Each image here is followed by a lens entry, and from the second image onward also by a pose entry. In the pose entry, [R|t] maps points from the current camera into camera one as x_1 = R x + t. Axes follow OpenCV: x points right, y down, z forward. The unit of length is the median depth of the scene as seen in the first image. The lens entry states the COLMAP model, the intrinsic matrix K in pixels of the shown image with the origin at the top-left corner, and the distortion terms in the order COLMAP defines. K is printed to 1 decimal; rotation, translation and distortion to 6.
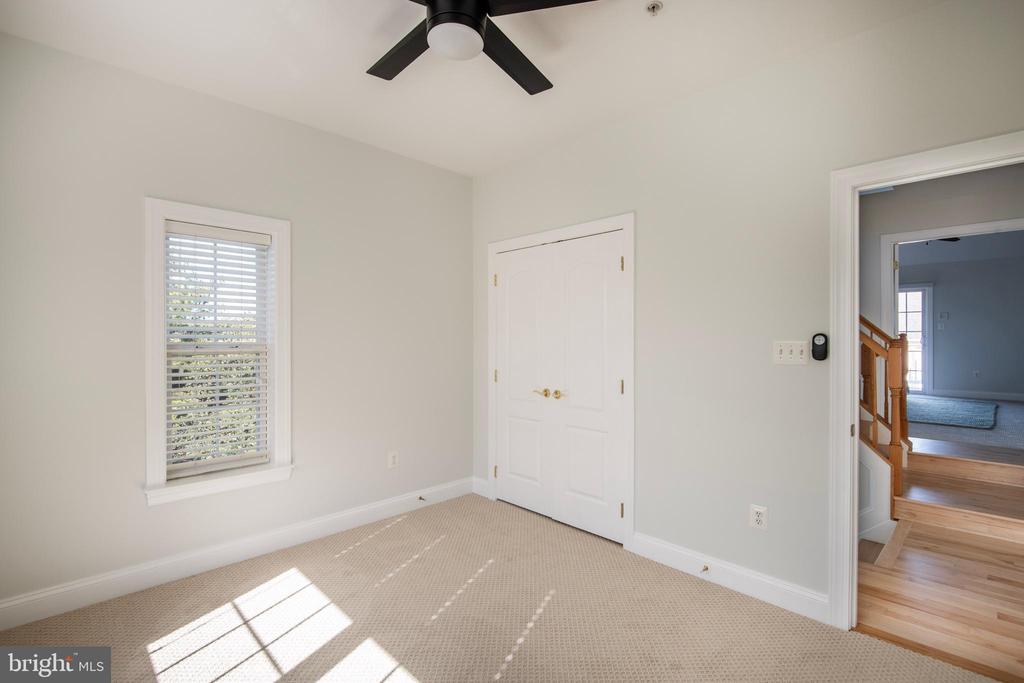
lens RADIAL K [[475.6, 0, 519.2], [0, 475.6, 339.7], [0, 0, 1]] dist [0.001799, -0.000054]
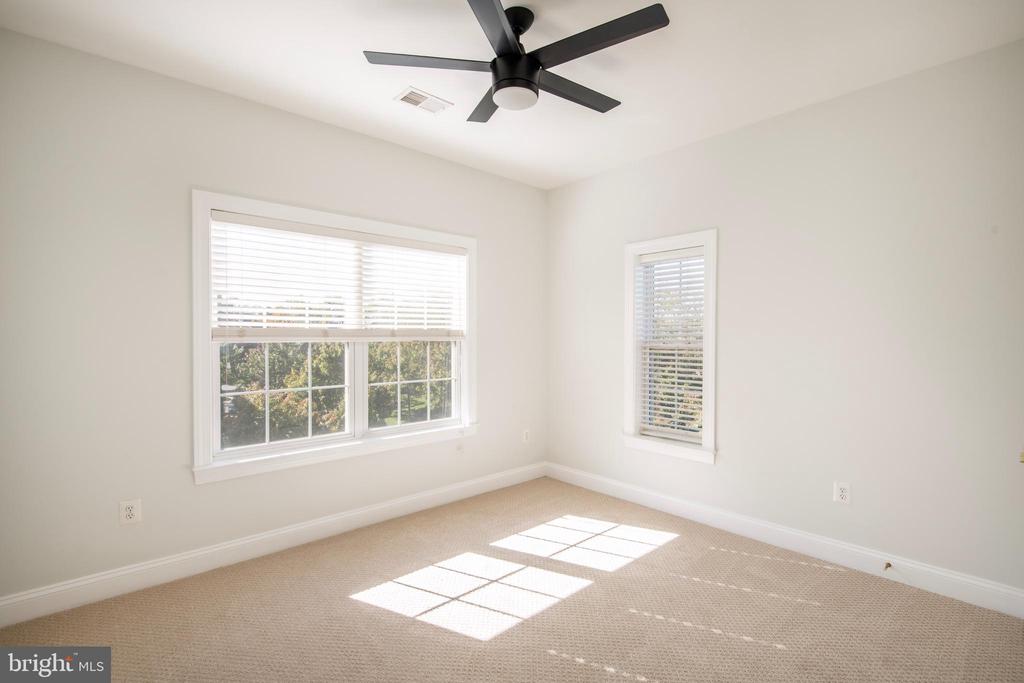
lens RADIAL K [[475.6, 0, 520.5], [0, 475.6, 340.6], [0, 0, 1]] dist [0.001799, -0.000054]
pose [[-0.041190, 0.006529, -0.999130, 0.733403], [-0.004765, 0.999966, 0.006731, 0.001938], [0.999140, 0.005038, -0.041158, 0.699777]]
